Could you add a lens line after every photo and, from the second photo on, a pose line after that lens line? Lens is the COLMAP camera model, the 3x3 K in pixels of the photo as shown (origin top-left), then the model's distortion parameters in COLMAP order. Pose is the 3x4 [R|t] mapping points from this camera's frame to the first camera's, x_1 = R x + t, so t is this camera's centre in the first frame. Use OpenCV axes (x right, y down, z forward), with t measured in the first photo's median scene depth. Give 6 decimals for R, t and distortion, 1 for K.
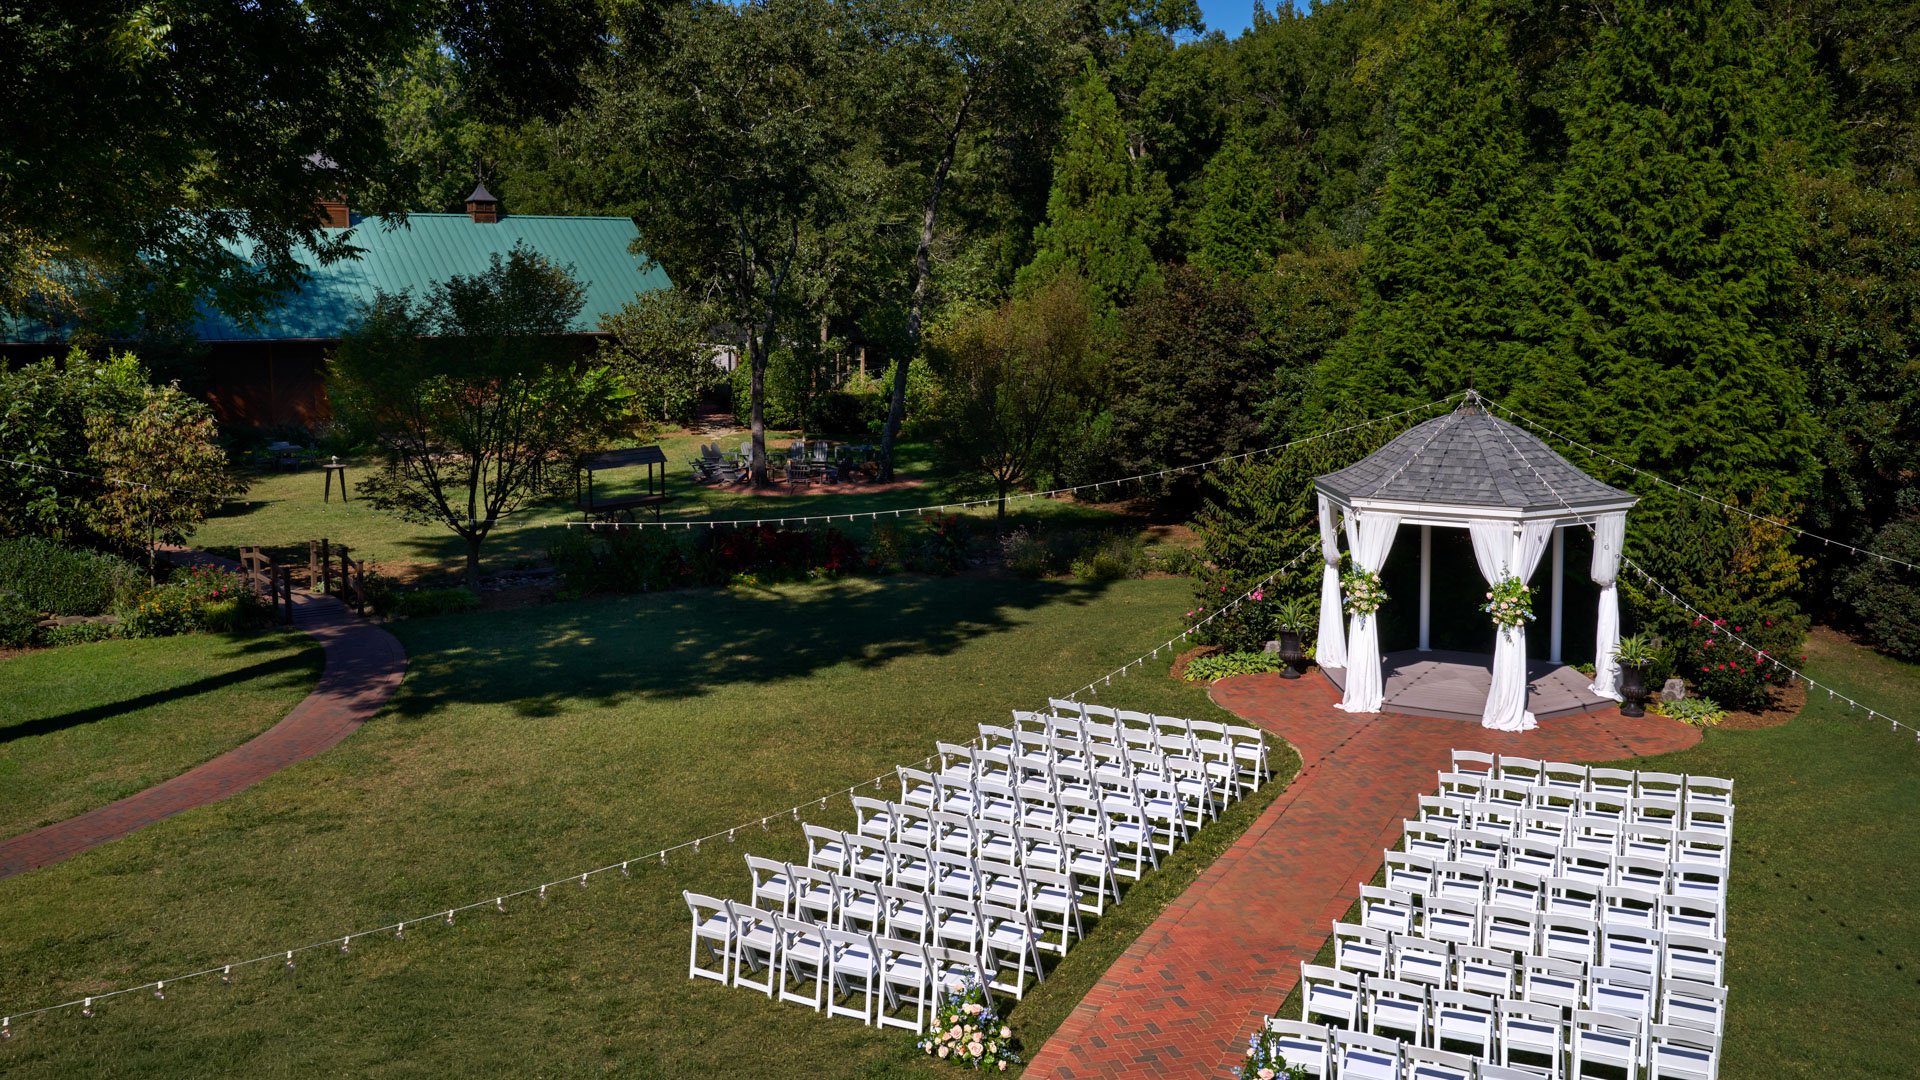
lens RADIAL K [[1553.7, 0, 960.0], [0, 1553.7, 540.0], [0, 0, 1]] dist [-0.080288, 0.095413]
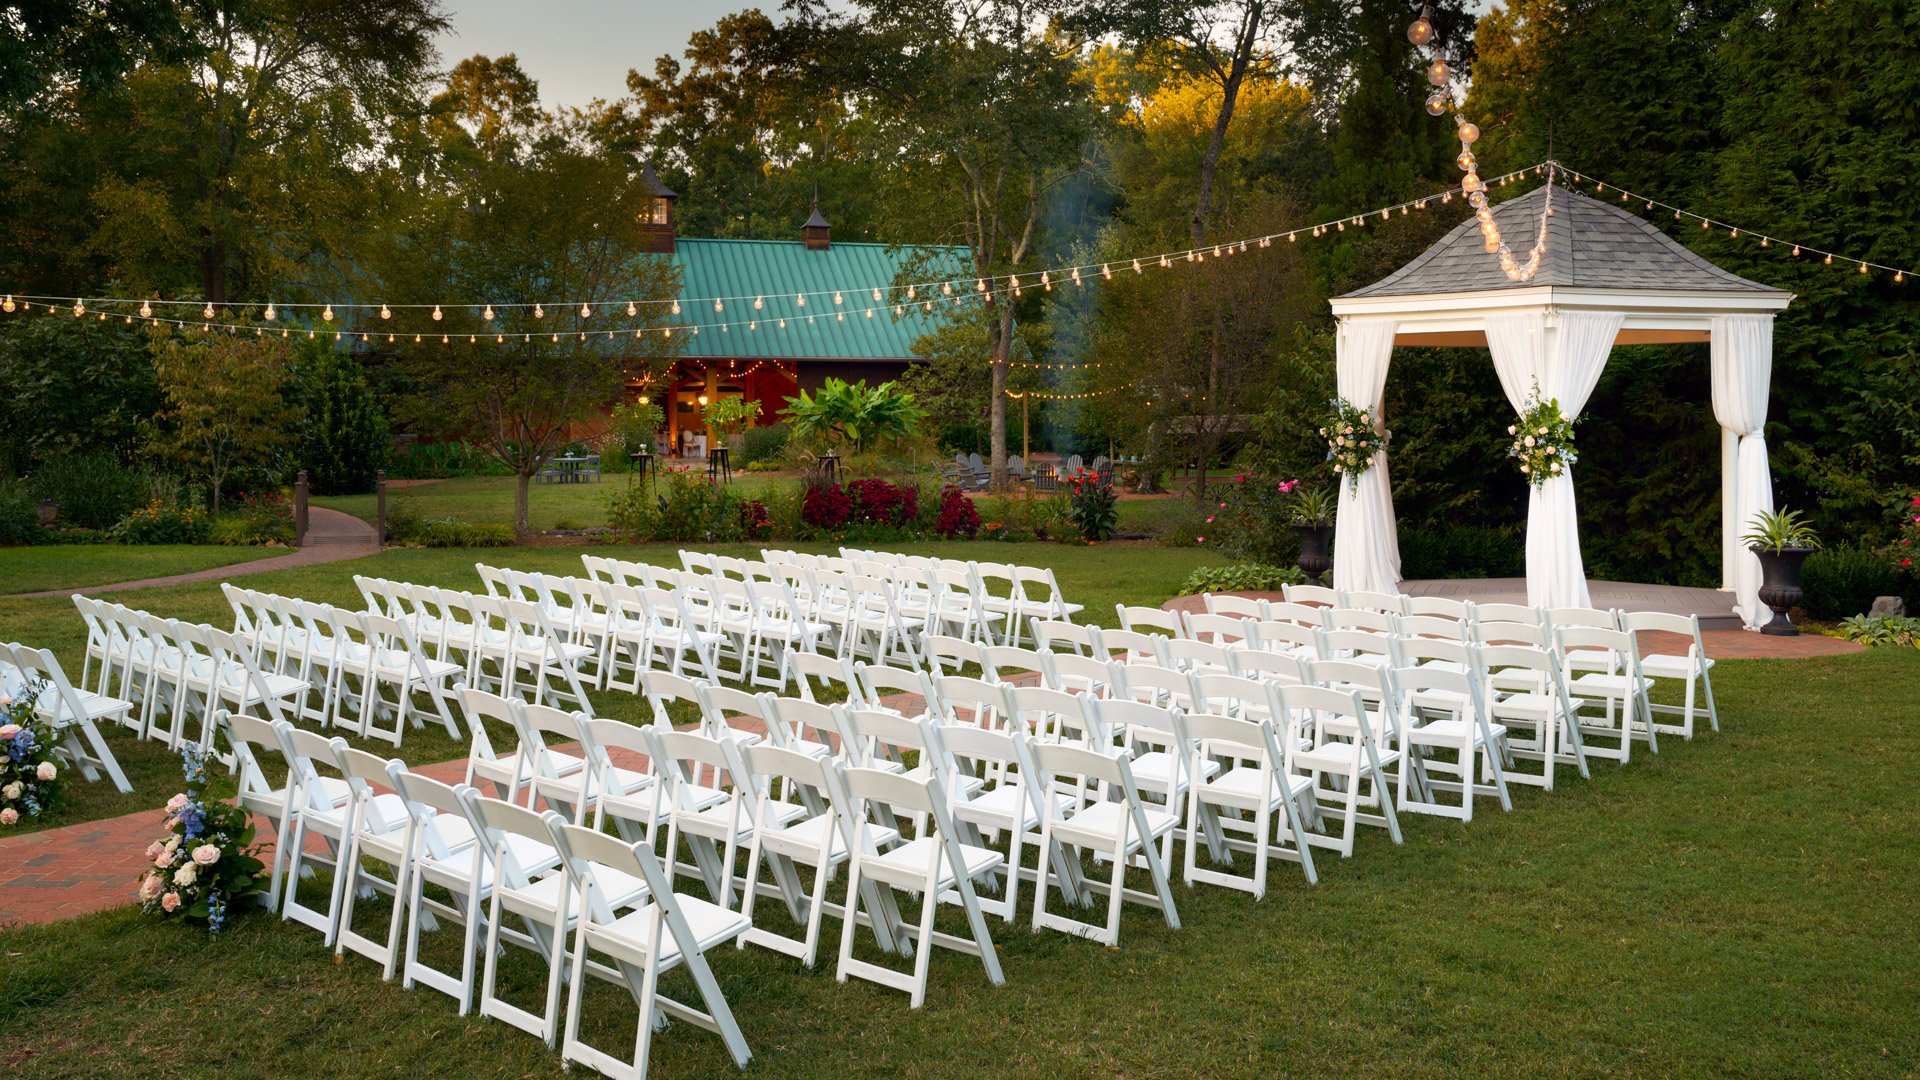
lens RADIAL K [[1677.8, 0, 965.2], [0, 1677.8, 552.1], [0, 0, 1]] dist [-0.049978, 0.096810]
pose [[0.950961, 0.024644, -0.308329, 0.299222], [-0.047343, 0.996672, -0.066357, 0.128749], [0.305668, 0.077700, 0.948963, 0.219319]]
